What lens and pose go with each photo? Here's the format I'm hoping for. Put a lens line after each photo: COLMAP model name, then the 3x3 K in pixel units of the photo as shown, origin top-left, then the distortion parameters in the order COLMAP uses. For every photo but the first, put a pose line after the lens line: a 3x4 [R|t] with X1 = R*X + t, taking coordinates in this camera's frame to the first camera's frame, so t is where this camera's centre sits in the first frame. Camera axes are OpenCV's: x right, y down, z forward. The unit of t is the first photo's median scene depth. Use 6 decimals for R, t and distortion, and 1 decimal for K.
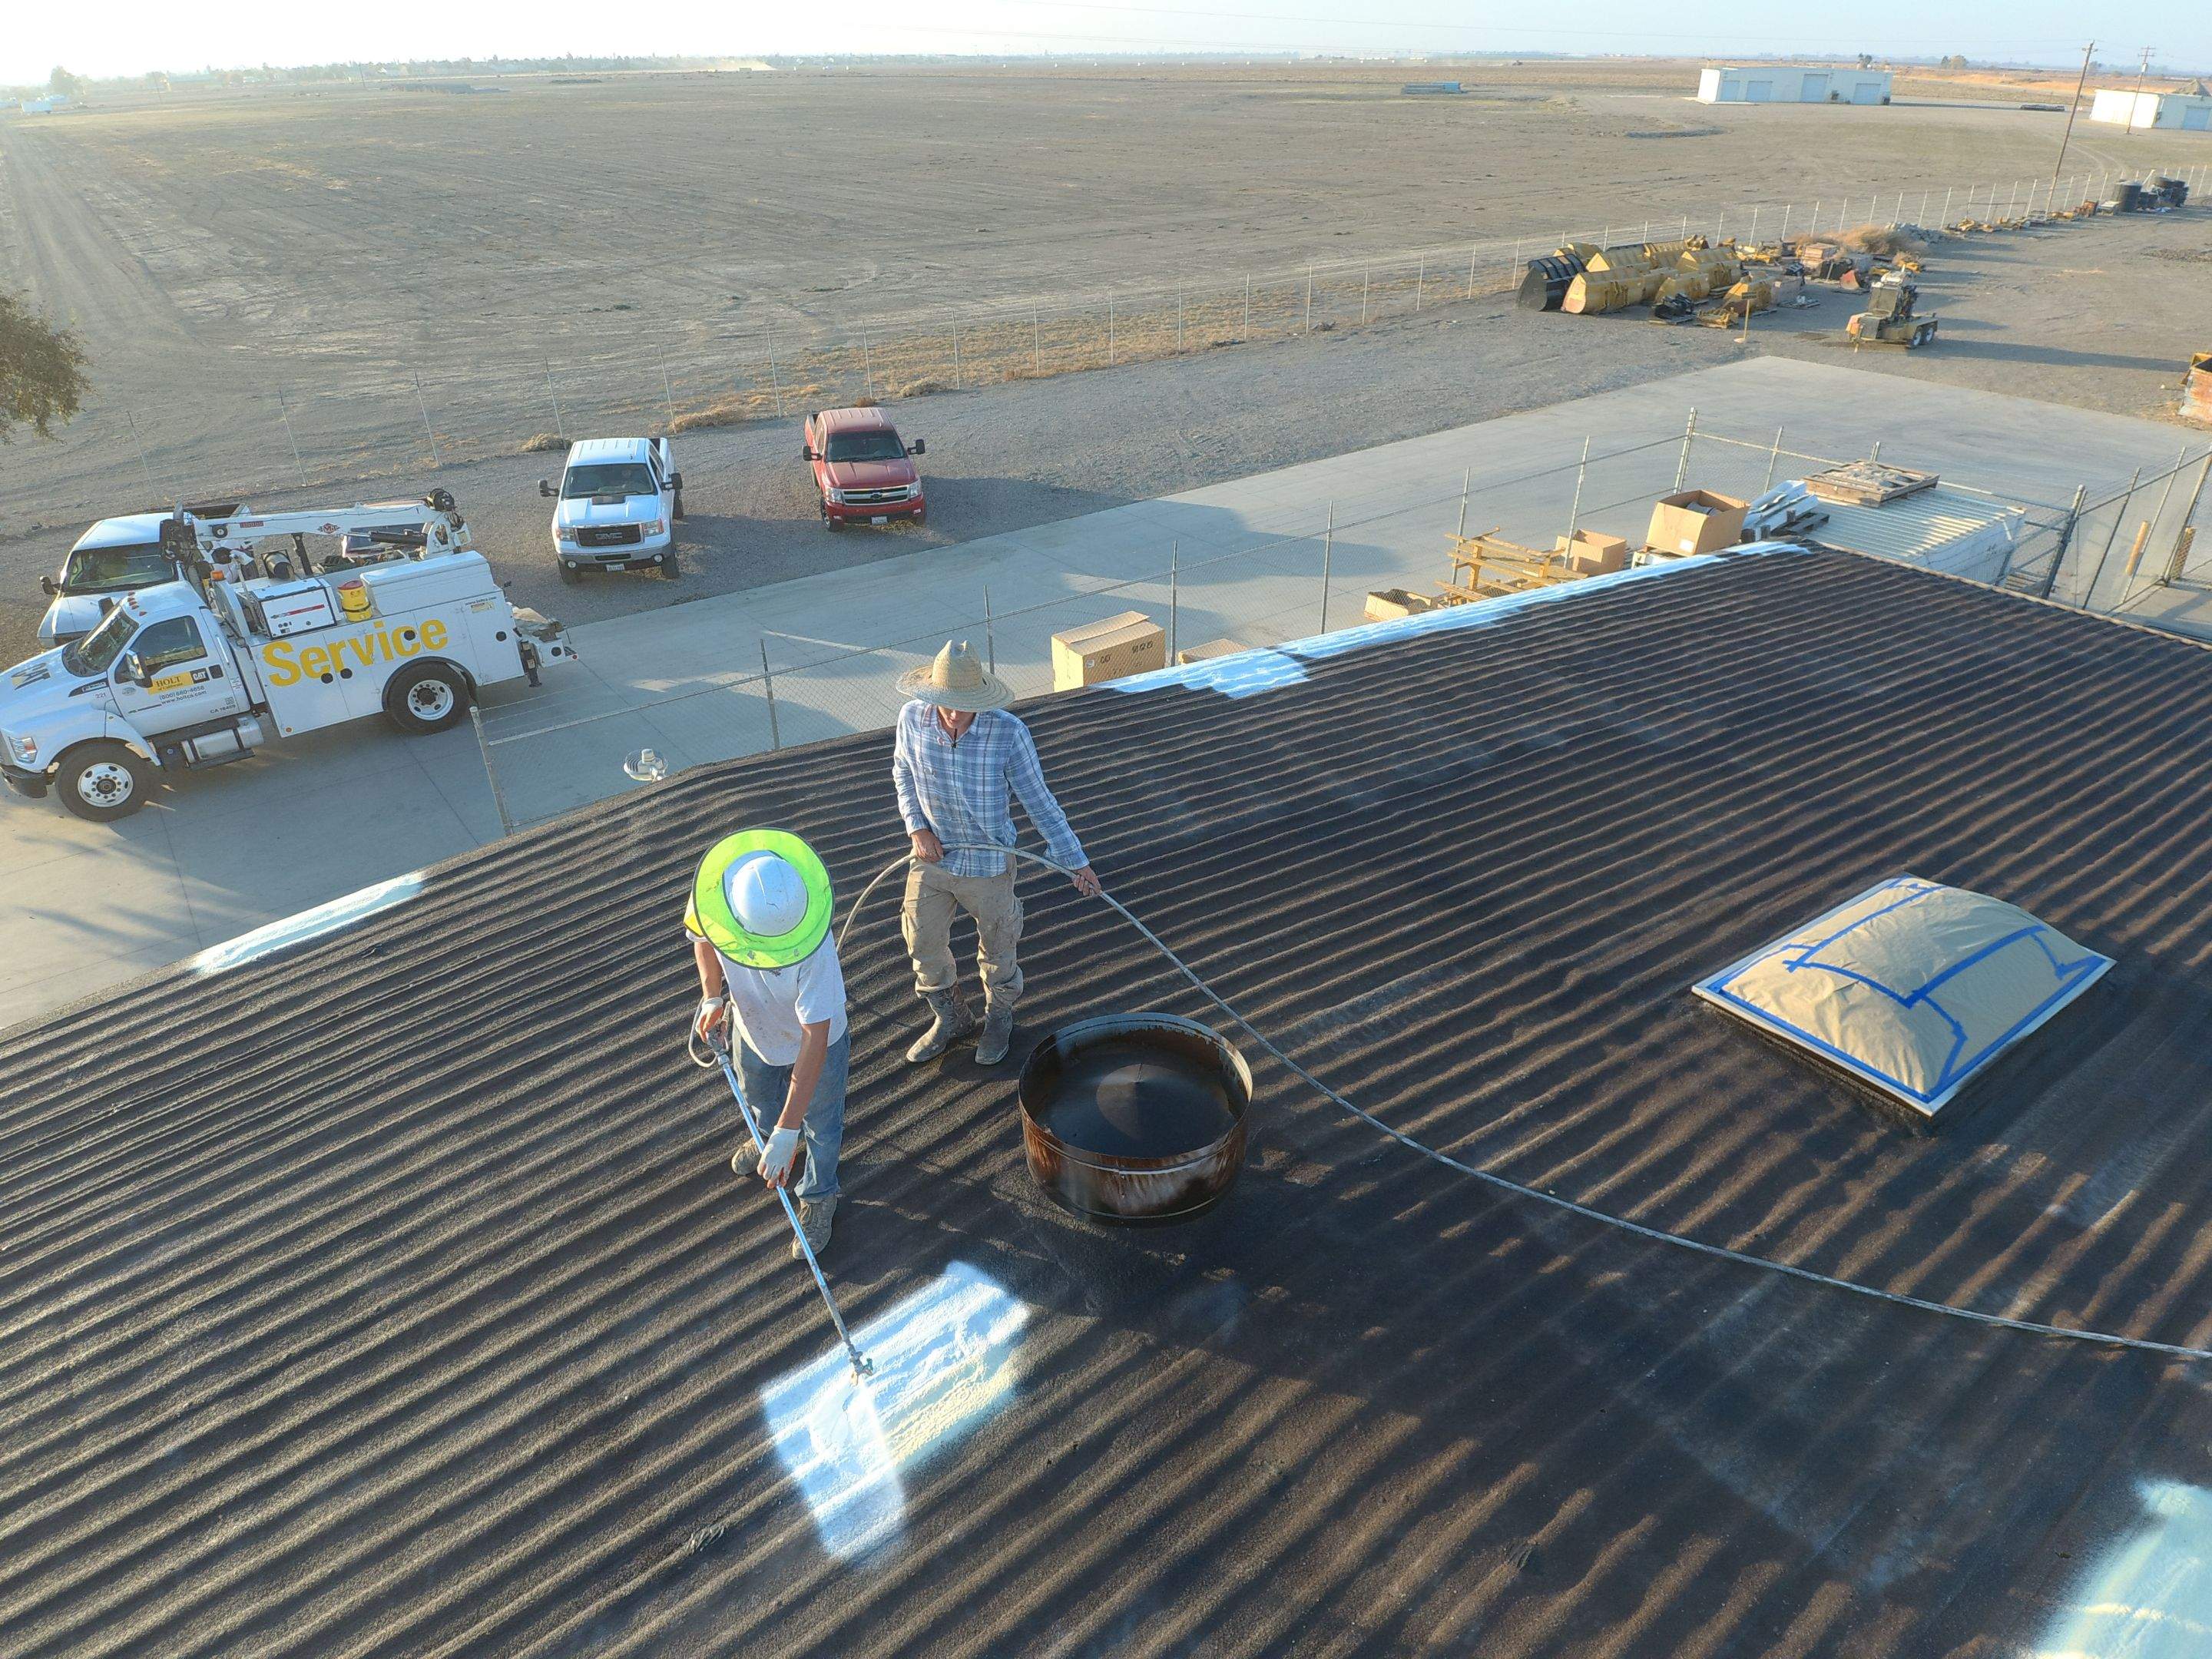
lens RADIAL K [[1323.4, 0, 1115.6], [0, 1323.4, 837.3], [0, 0, 1]] dist [0.084739, -0.115420]
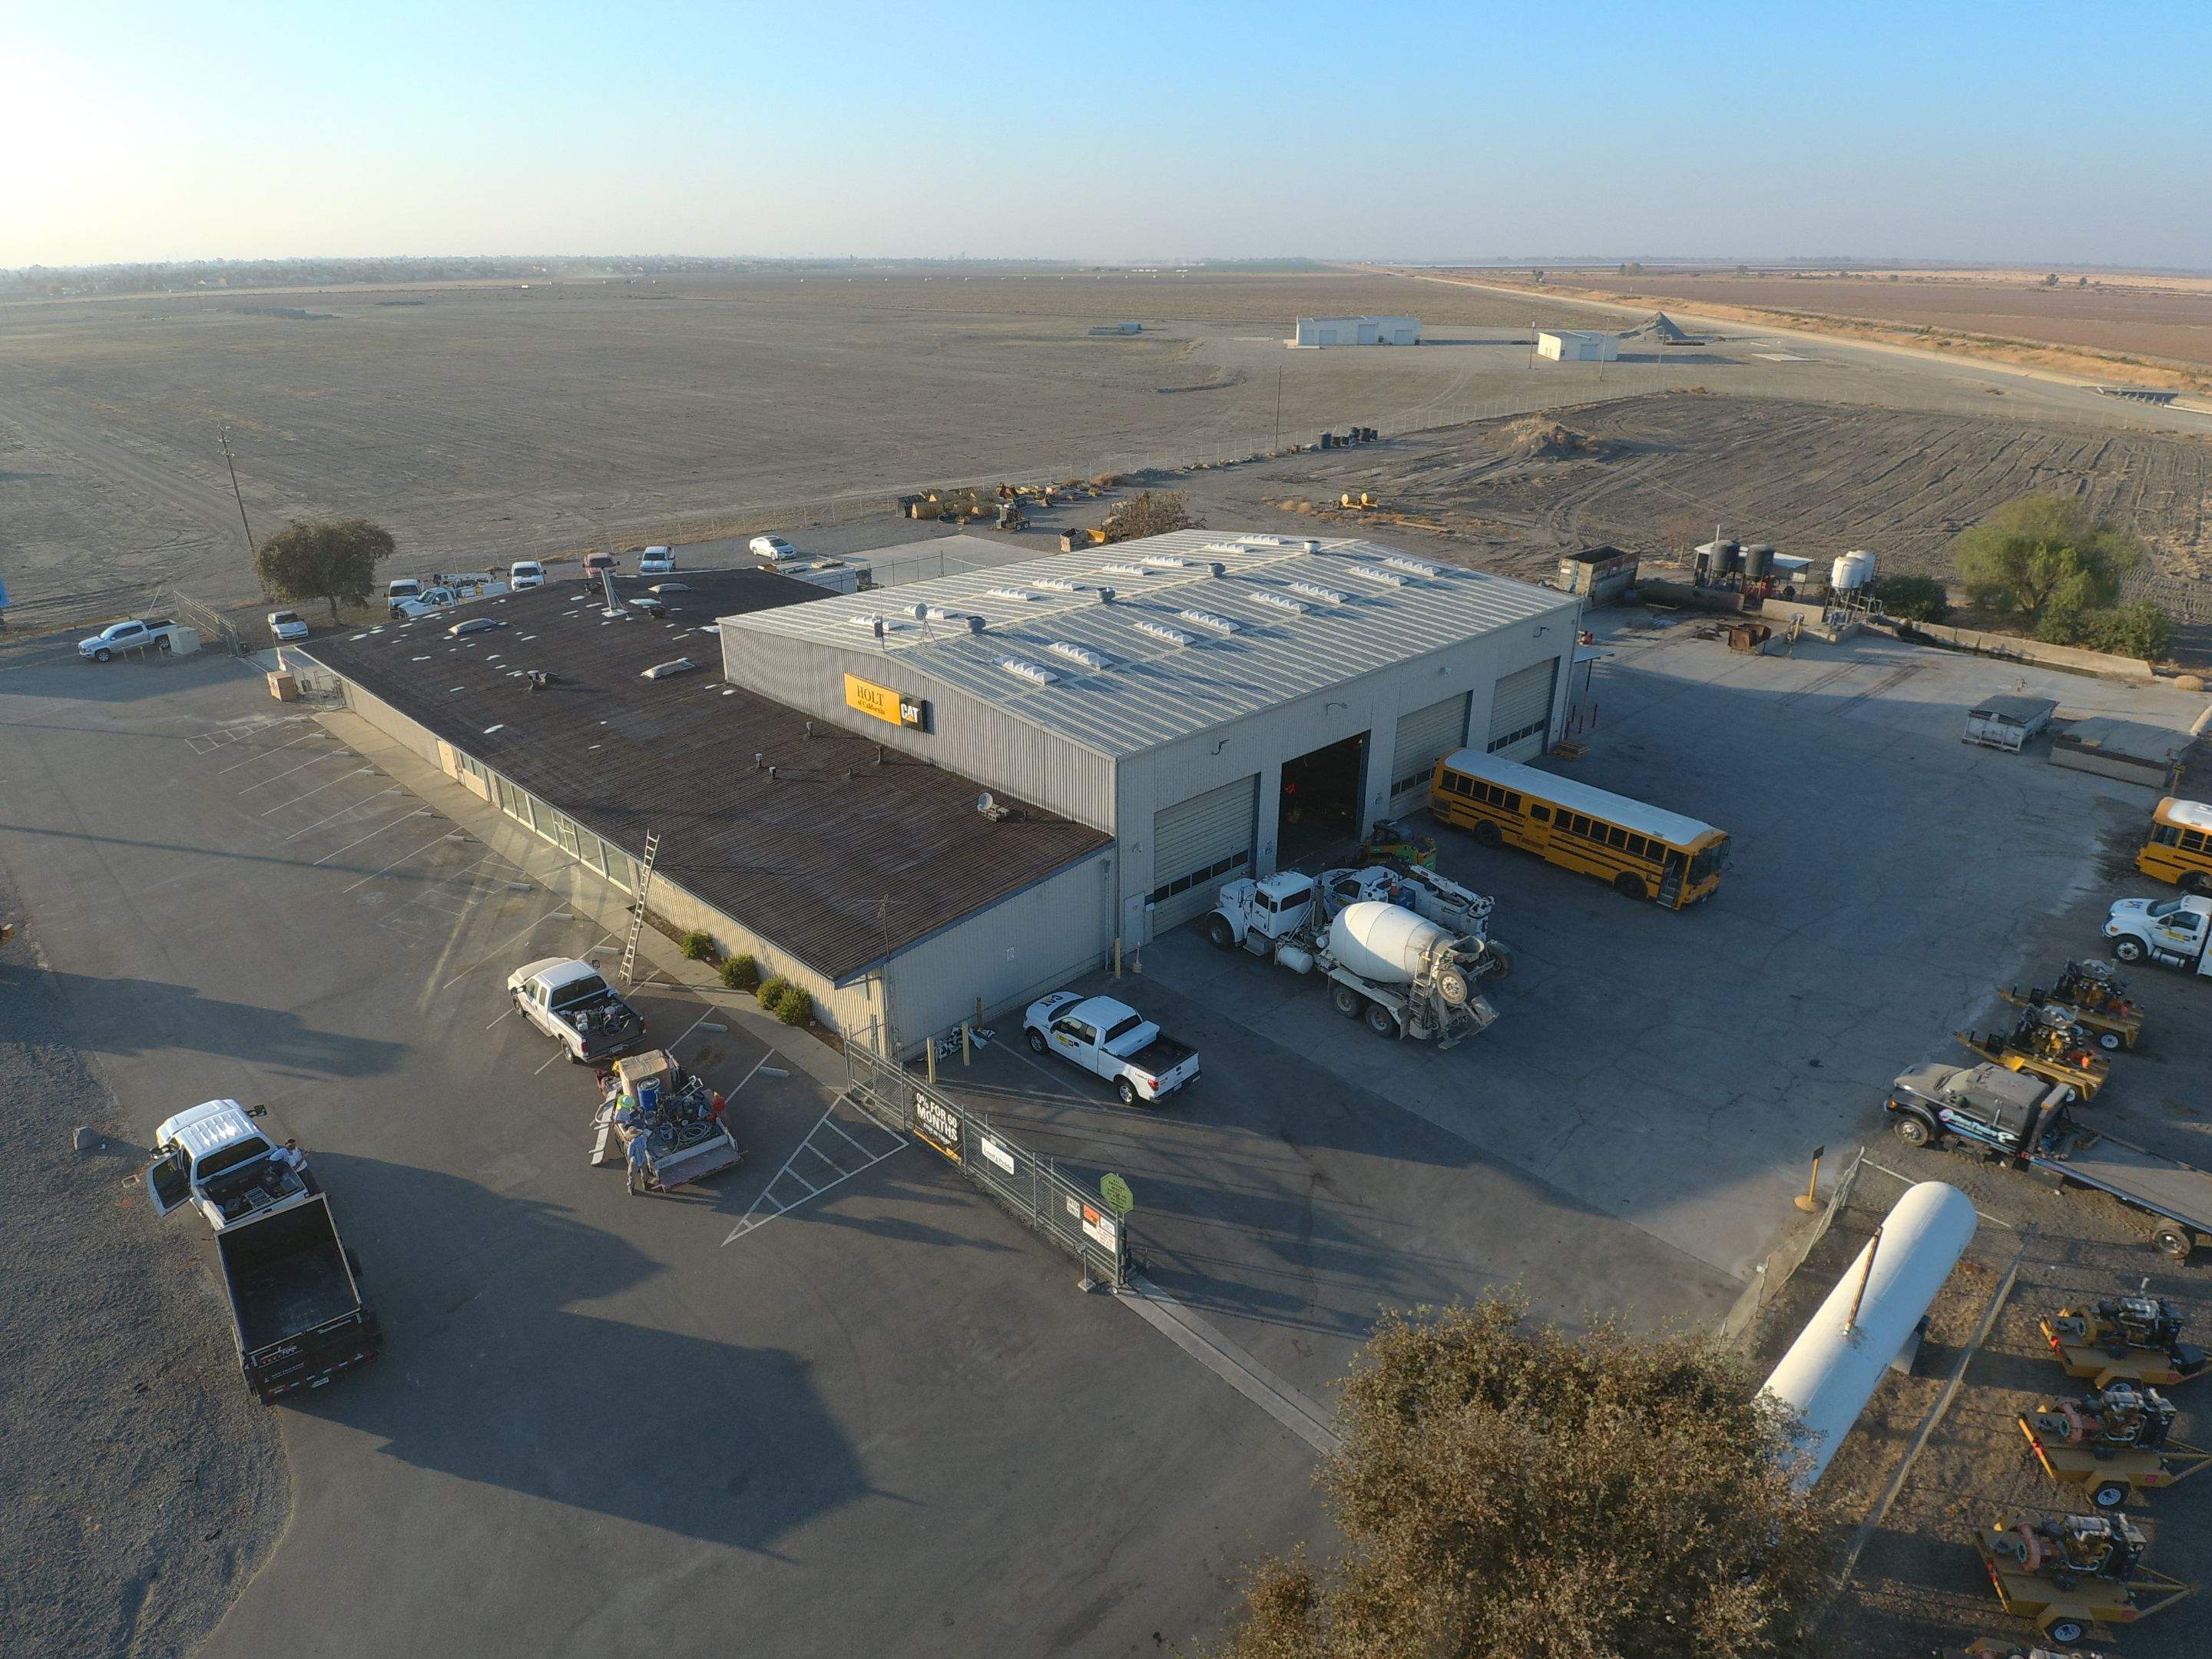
lens RADIAL K [[1323.4, 0, 1115.6], [0, 1323.4, 837.3], [0, 0, 1]] dist [0.084739, -0.115420]
pose [[0.991462, -0.045746, 0.122110, 1.106597], [0.059788, 0.991689, -0.113924, 1.445179], [-0.115883, 0.120252, 0.985957, -4.062297]]
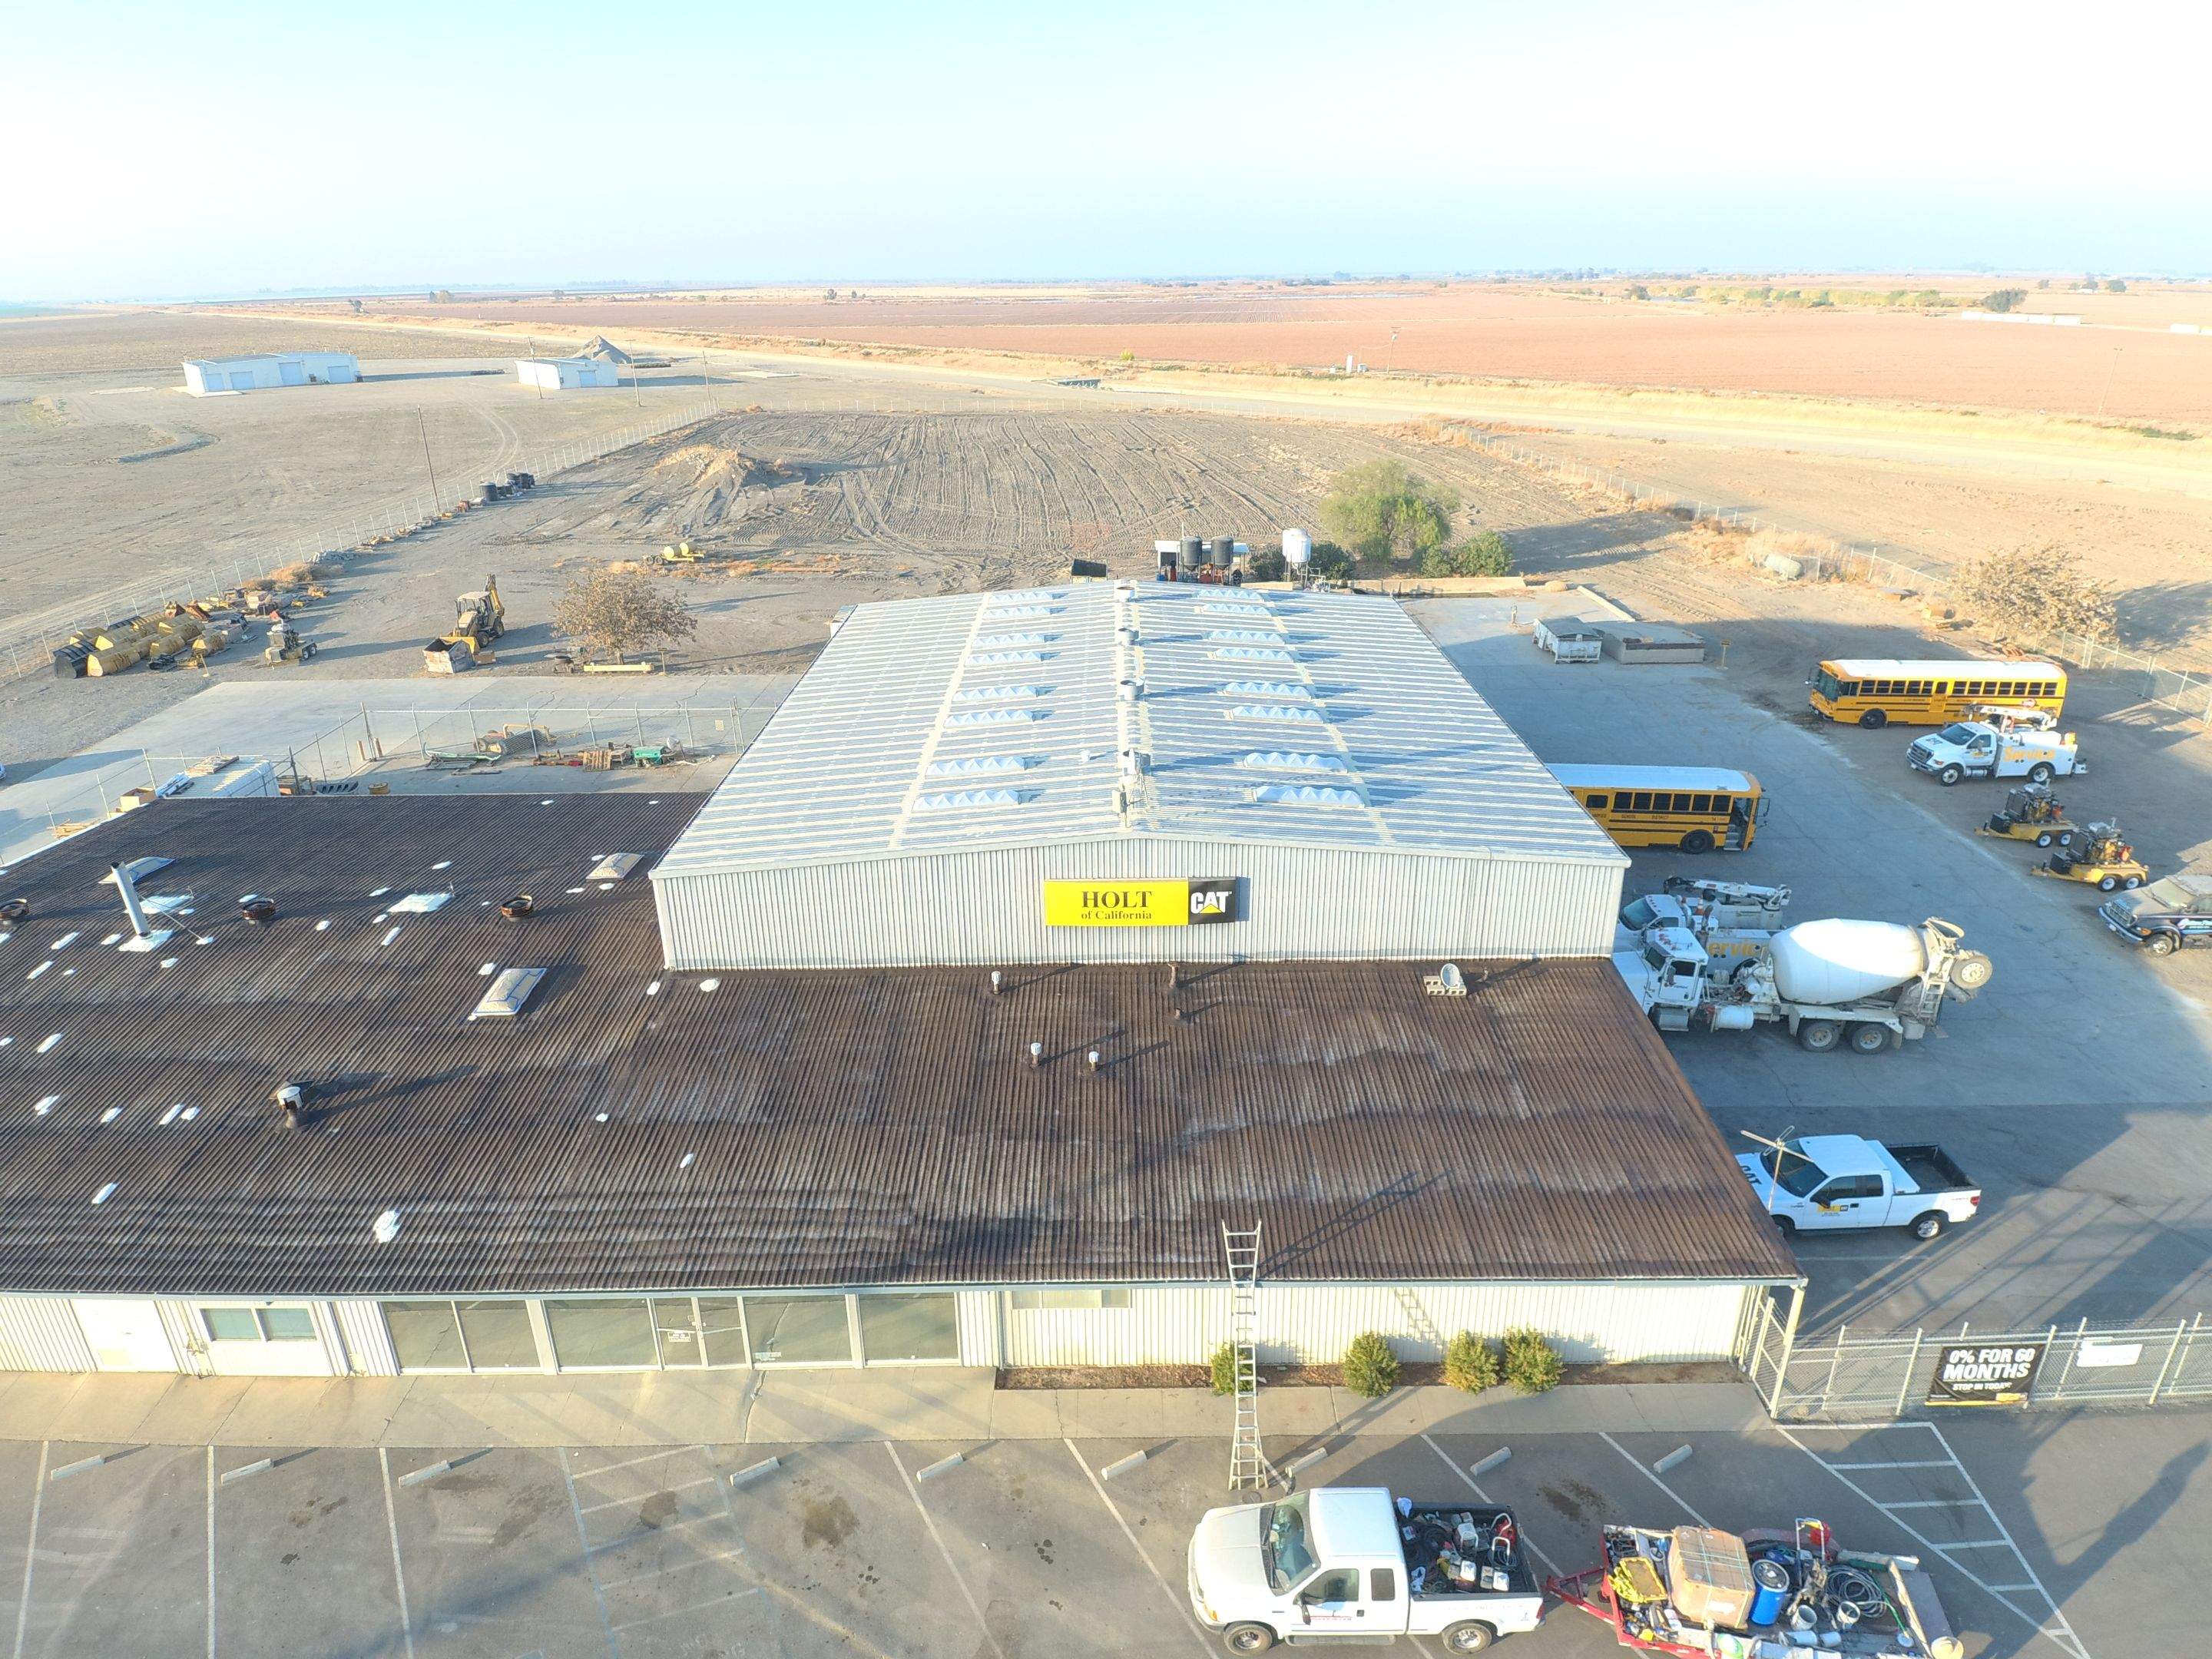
lens RADIAL K [[1323.4, 0, 1115.6], [0, 1323.4, 837.3], [0, 0, 1]] dist [0.084739, -0.115420]
pose [[0.599276, -0.309788, 0.738173, -0.484680], [0.408603, 0.911302, 0.050725, 0.580848], [-0.688412, 0.271221, 0.672702, -2.480699]]
